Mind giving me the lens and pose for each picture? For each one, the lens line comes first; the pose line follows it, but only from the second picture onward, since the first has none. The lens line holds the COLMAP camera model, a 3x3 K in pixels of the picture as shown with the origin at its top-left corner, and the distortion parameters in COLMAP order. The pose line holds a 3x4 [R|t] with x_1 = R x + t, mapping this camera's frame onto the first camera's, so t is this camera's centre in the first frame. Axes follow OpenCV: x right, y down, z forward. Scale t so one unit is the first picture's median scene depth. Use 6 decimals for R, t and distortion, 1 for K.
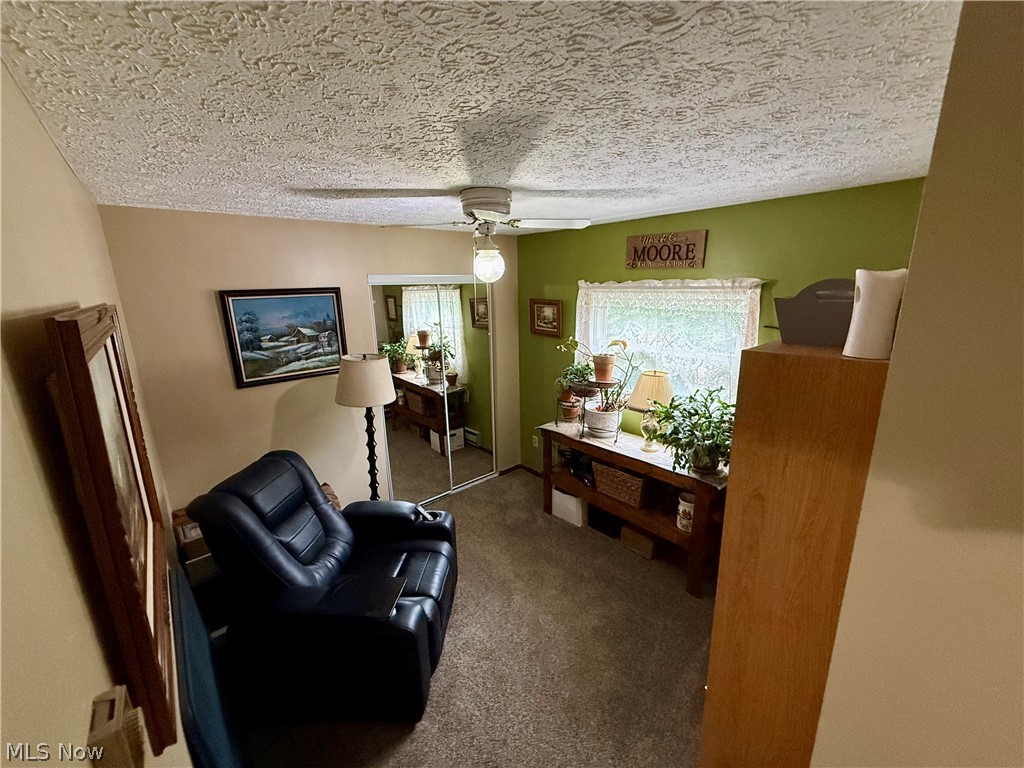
lens RADIAL K [[408.5, 0, 509.5], [0, 408.5, 380.4], [0, 0, 1]] dist [-0.001303, 0.000061]
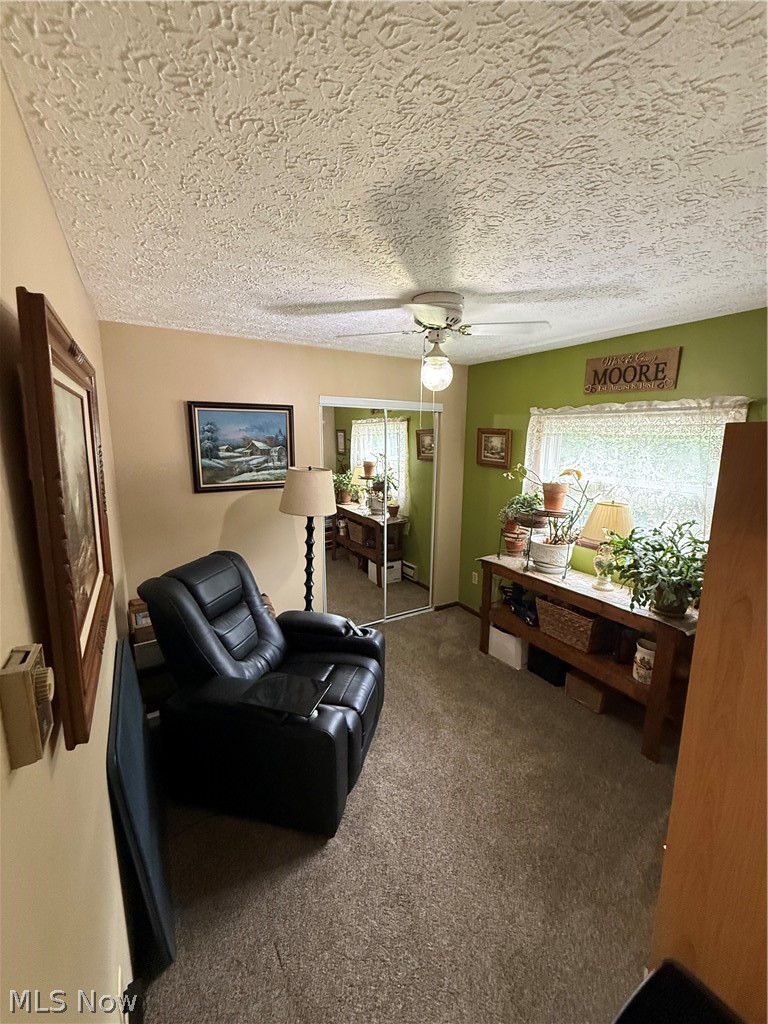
lens RADIAL K [[408.5, 0, 385.5], [0, 408.5, 508.1], [0, 0, 1]] dist [-0.001303, 0.000061]
pose [[0.984286, 0.061480, -0.165532, 0.011221], [-0.071252, 0.996009, -0.053751, 0.101728], [0.161567, 0.064701, 0.984738, 0.029705]]
